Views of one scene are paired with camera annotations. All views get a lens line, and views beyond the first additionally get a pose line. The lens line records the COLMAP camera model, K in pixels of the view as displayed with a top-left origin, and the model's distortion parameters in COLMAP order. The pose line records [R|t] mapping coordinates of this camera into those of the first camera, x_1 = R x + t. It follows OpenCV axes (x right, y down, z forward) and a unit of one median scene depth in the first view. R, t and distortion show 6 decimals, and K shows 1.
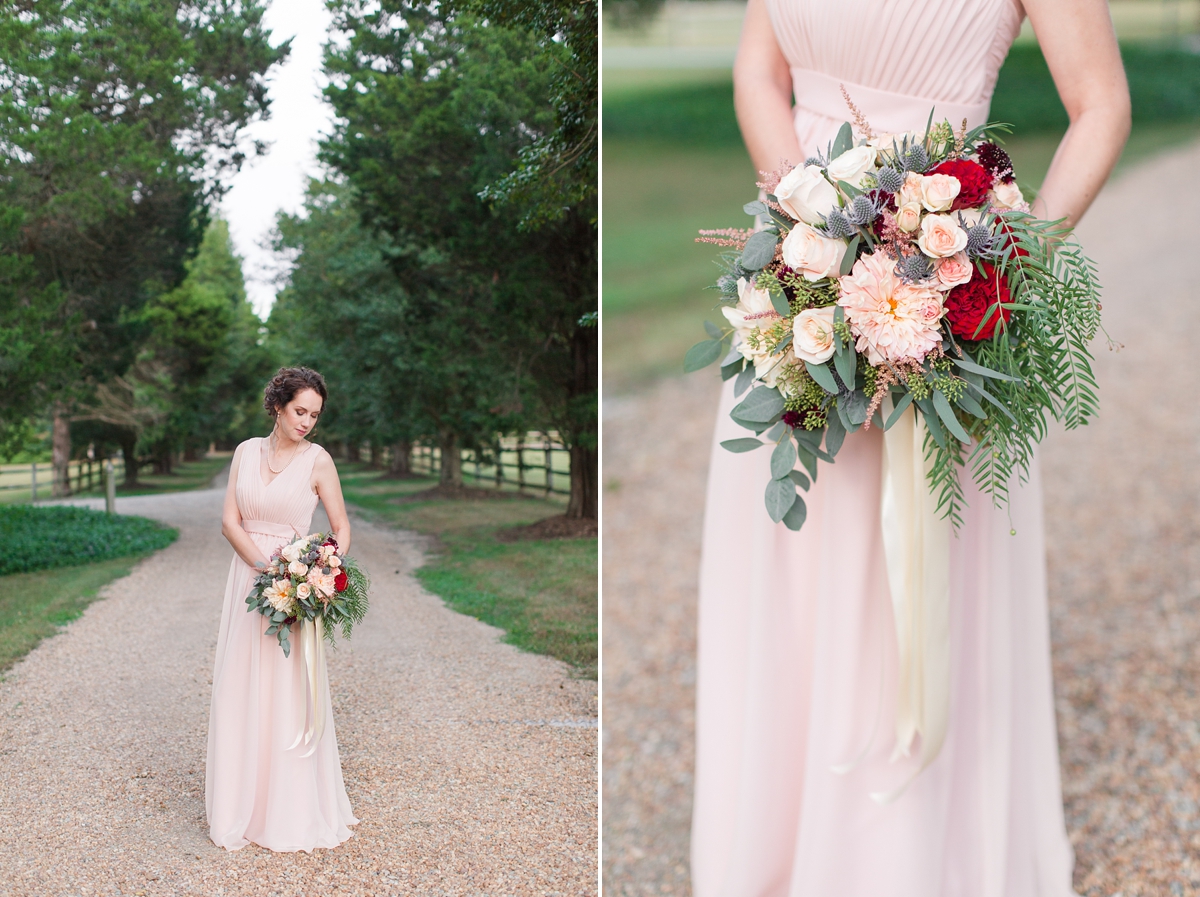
lens RADIAL K [[2337.3, 0, 600.0], [0, 2337.3, 448.5], [0, 0, 1]] dist [-0.000148, 0.121431]
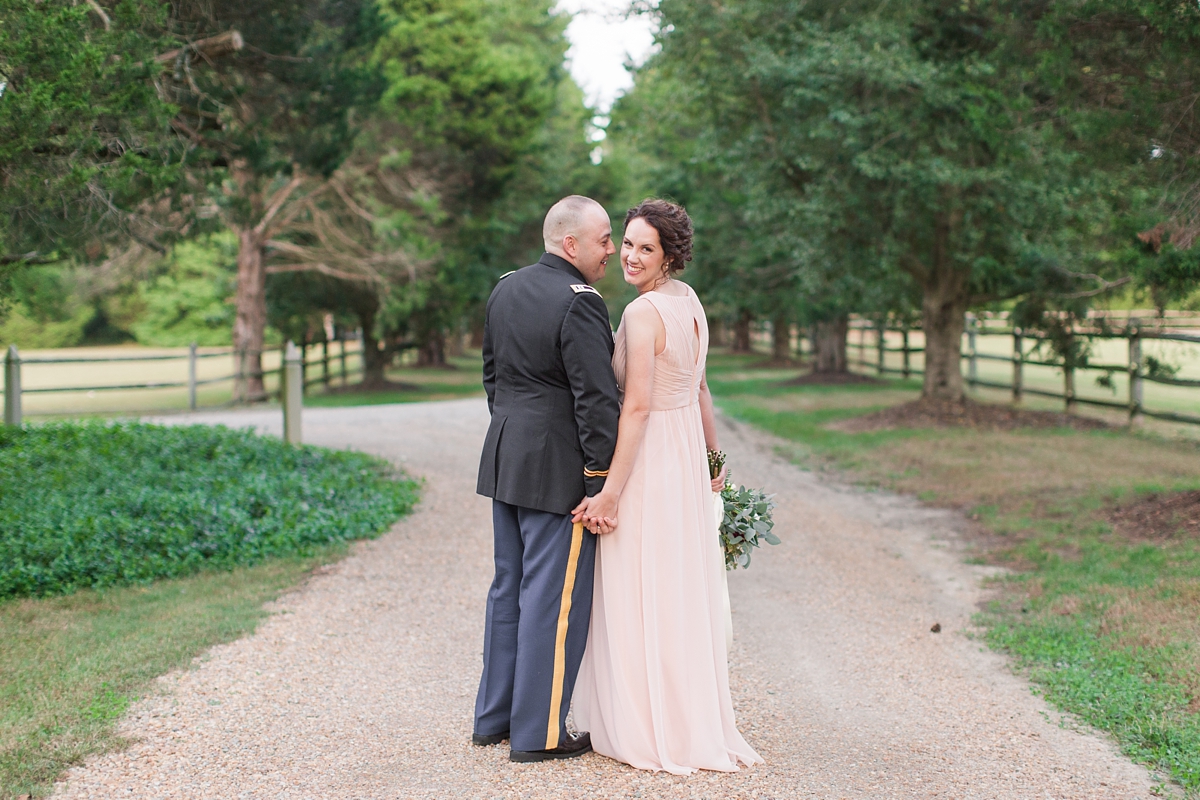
lens RADIAL K [[576.5, 0, 666.6], [0, 576.5, 349.7], [0, 0, 1]] dist [0.000435, -0.000017]
pose [[0.999779, 0.019259, 0.008471, -0.130844], [-0.019182, 0.999774, -0.009166, 0.006924], [-0.008646, 0.009001, 0.999922, 0.875988]]
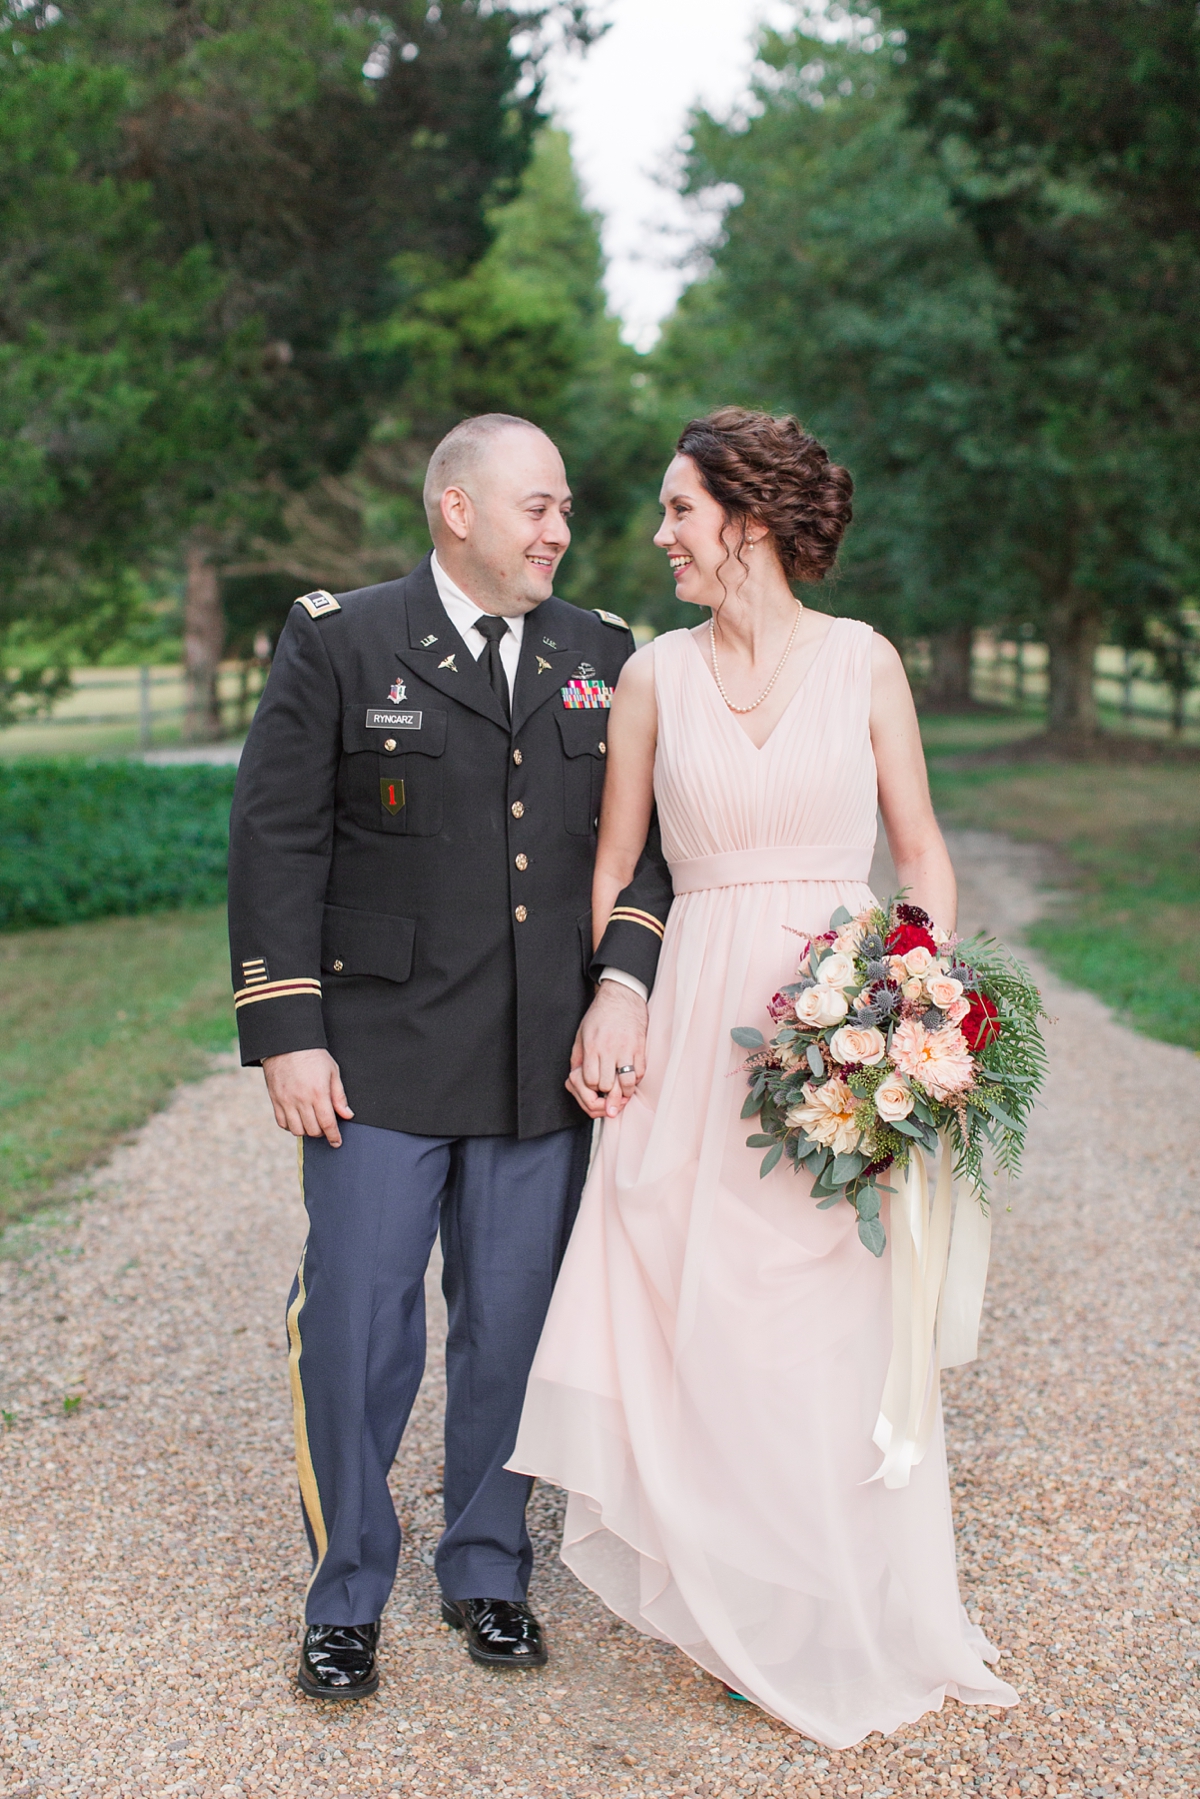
lens RADIAL K [[2793.3, 0, 598.3], [0, 2793.3, 857.2], [0, 0, 1]] dist [0.020408, -0.011036]
pose [[0.998620, 0.017578, -0.049485, -0.128786], [-0.013640, 0.996795, 0.078825, -0.000870], [0.050712, -0.078041, 0.995660, 0.469127]]
